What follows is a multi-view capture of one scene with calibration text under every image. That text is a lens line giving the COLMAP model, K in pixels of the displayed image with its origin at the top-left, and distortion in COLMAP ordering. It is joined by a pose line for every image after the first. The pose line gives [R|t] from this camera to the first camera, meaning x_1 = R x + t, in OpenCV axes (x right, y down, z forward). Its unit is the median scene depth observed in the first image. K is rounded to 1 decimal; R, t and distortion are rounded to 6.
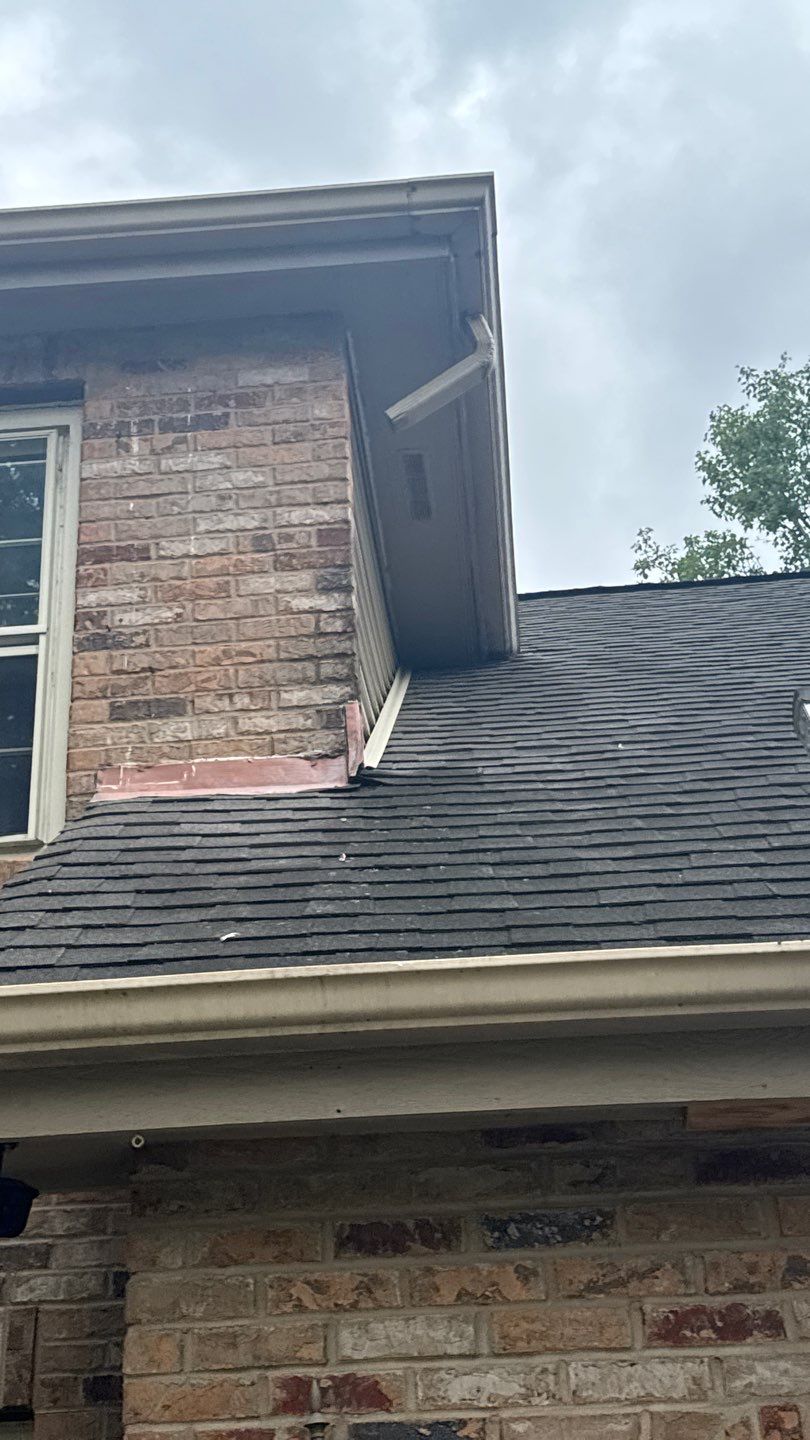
lens RADIAL K [[1872.1, 0, 405.0], [0, 1872.1, 720.0], [0, 0, 1]] dist [0.136535, 0.011886]
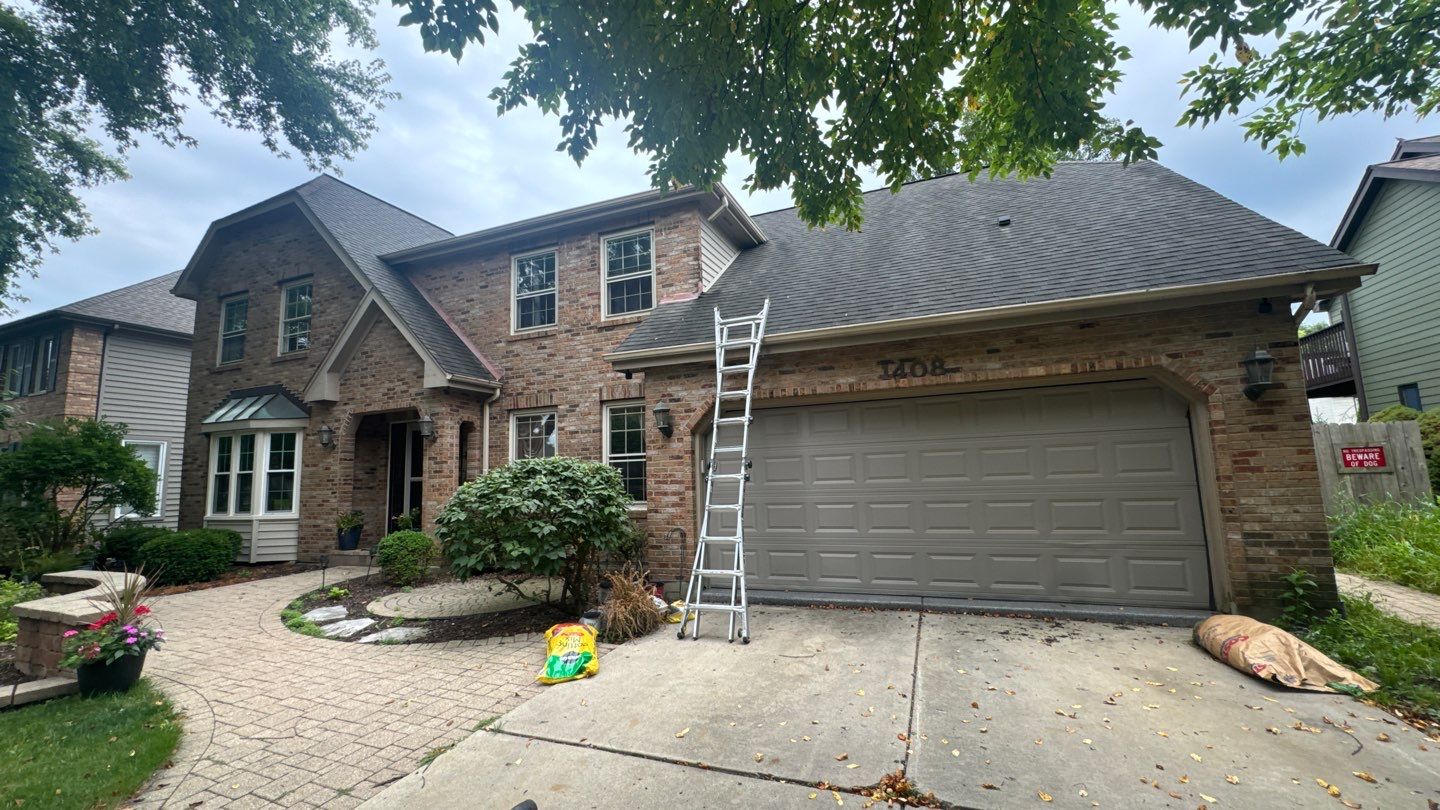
lens RADIAL K [[583.0, 0, 720.0], [0, 583.0, 405.0], [0, 0, 1]] dist [0.000132, 0.000253]
pose [[0.953621, -0.030757, -0.299433, 0.552240], [0.138415, 0.928163, 0.345478, -0.266157], [0.267297, -0.370901, 0.889373, -0.712270]]
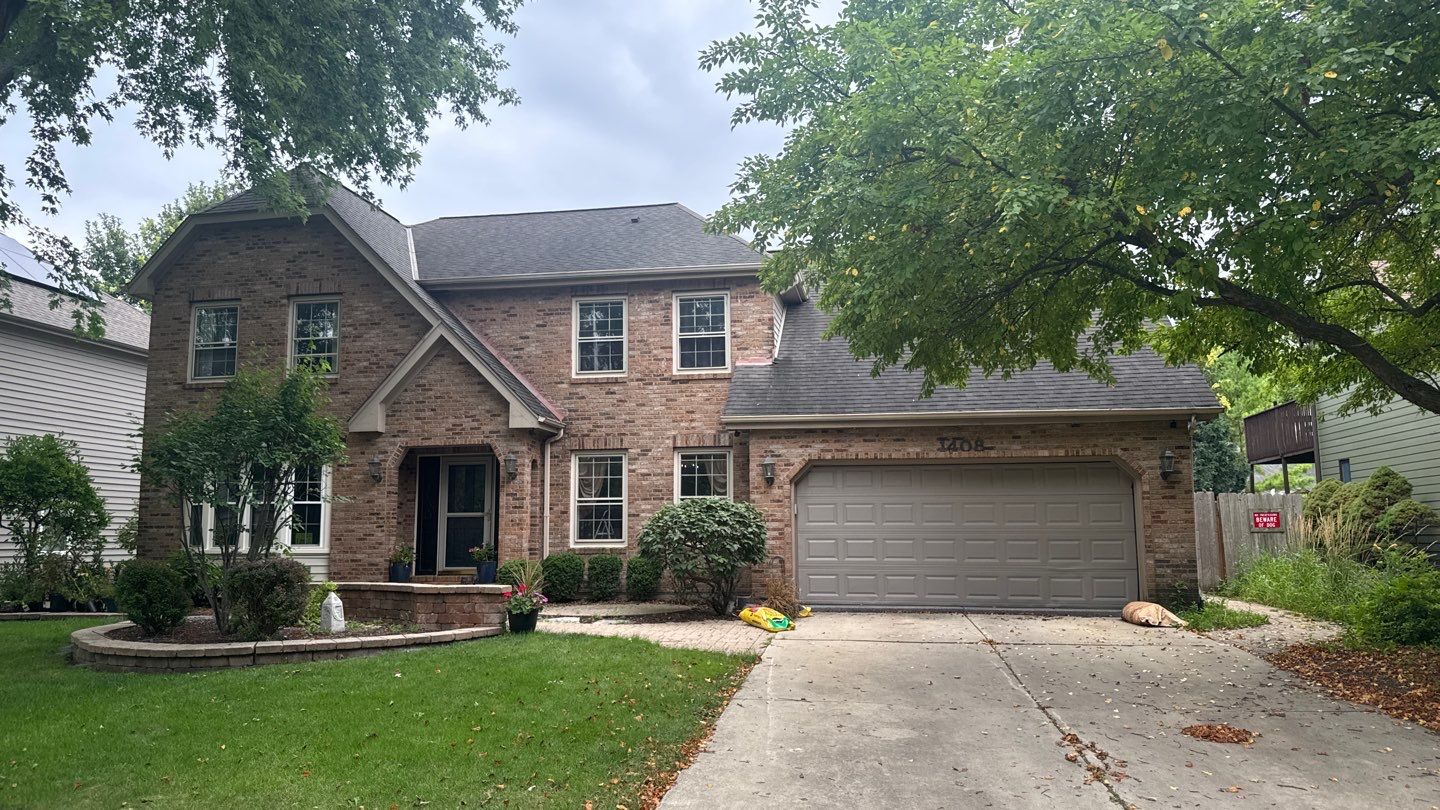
lens RADIAL K [[1011.9, 0, 720.0], [0, 1011.9, 405.0], [0, 0, 1]] dist [0.167922, -0.345331]
pose [[0.994455, 0.018130, -0.103584, 0.157262], [0.019605, 0.935794, 0.352001, -1.081477], [0.103315, -0.352080, 0.930250, -2.406682]]
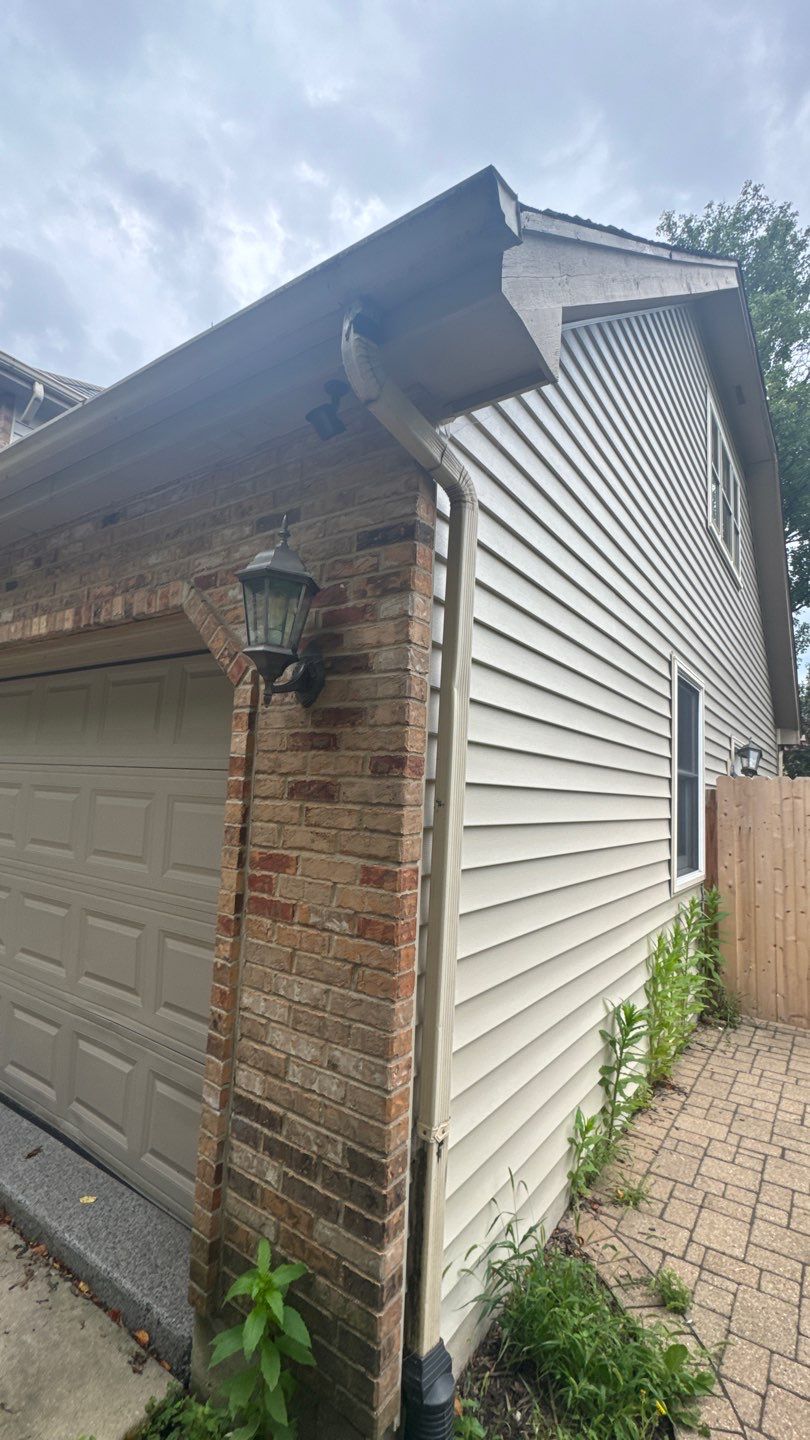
lens RADIAL K [[636.6, 0, 405.0], [0, 636.6, 720.0], [0, 0, 1]] dist [-0.000534, -0.000091]
pose [[0.859643, 0.022063, -0.510418, 1.388990], [0.166974, 0.932069, 0.321506, 0.109660], [0.482839, -0.361608, 0.797563, 0.185124]]
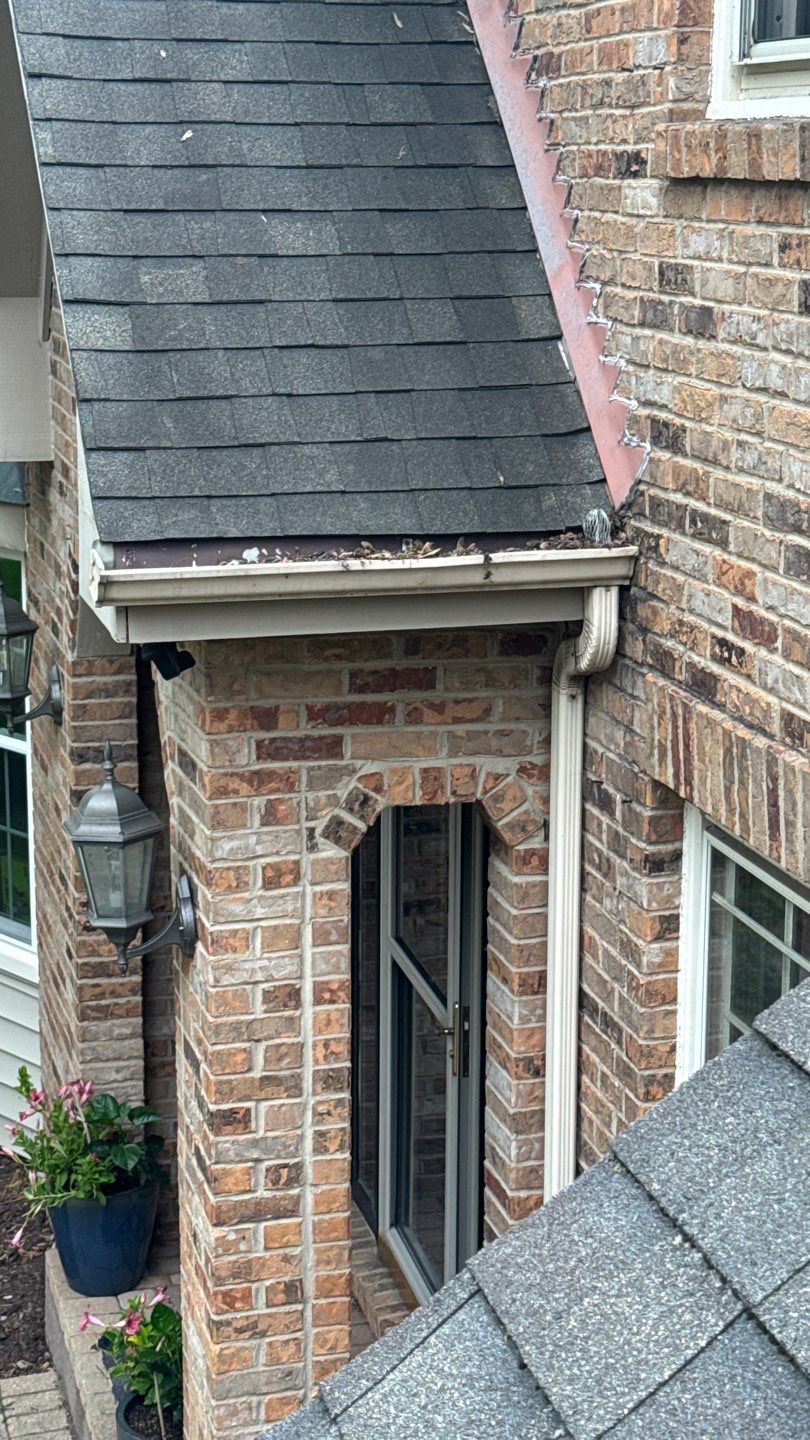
lens RADIAL K [[2389.1, 0, 405.0], [0, 2389.1, 720.0], [0, 0, 1]] dist [0.236621, -4.114664]
pose [[0.337622, 0.252637, -0.906745, 0.105115], [0.429242, 0.815993, 0.387178, -0.103108], [0.837713, -0.519932, 0.167055, 0.635417]]
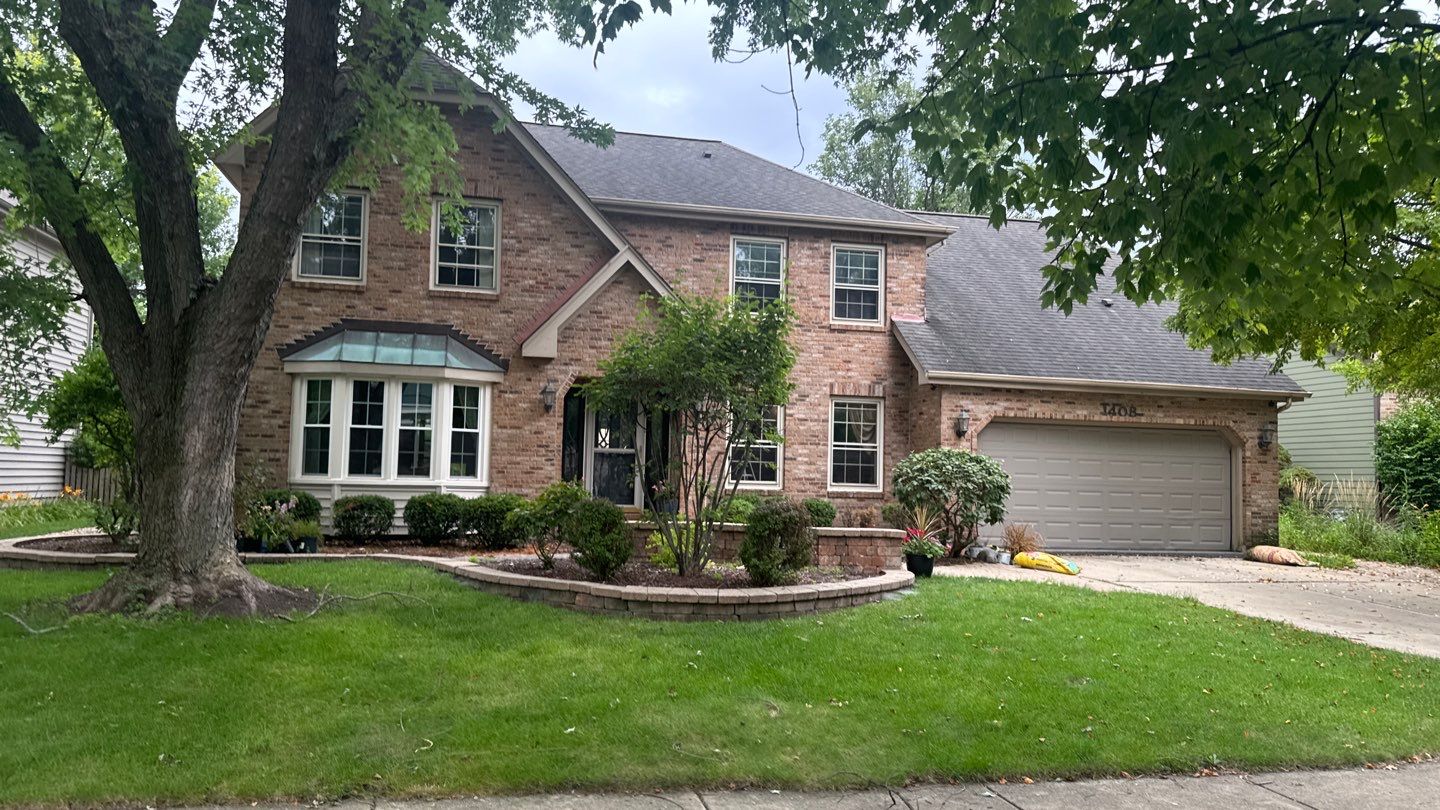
lens RADIAL K [[1011.9, 0, 720.0], [0, 1011.9, 405.0], [0, 0, 1]] dist [0.167922, -0.345331]
pose [[0.953434, 0.081325, 0.290431, -1.822702], [-0.191906, 0.906459, 0.376171, -0.958640], [-0.232671, -0.414390, 0.879855, -2.307787]]
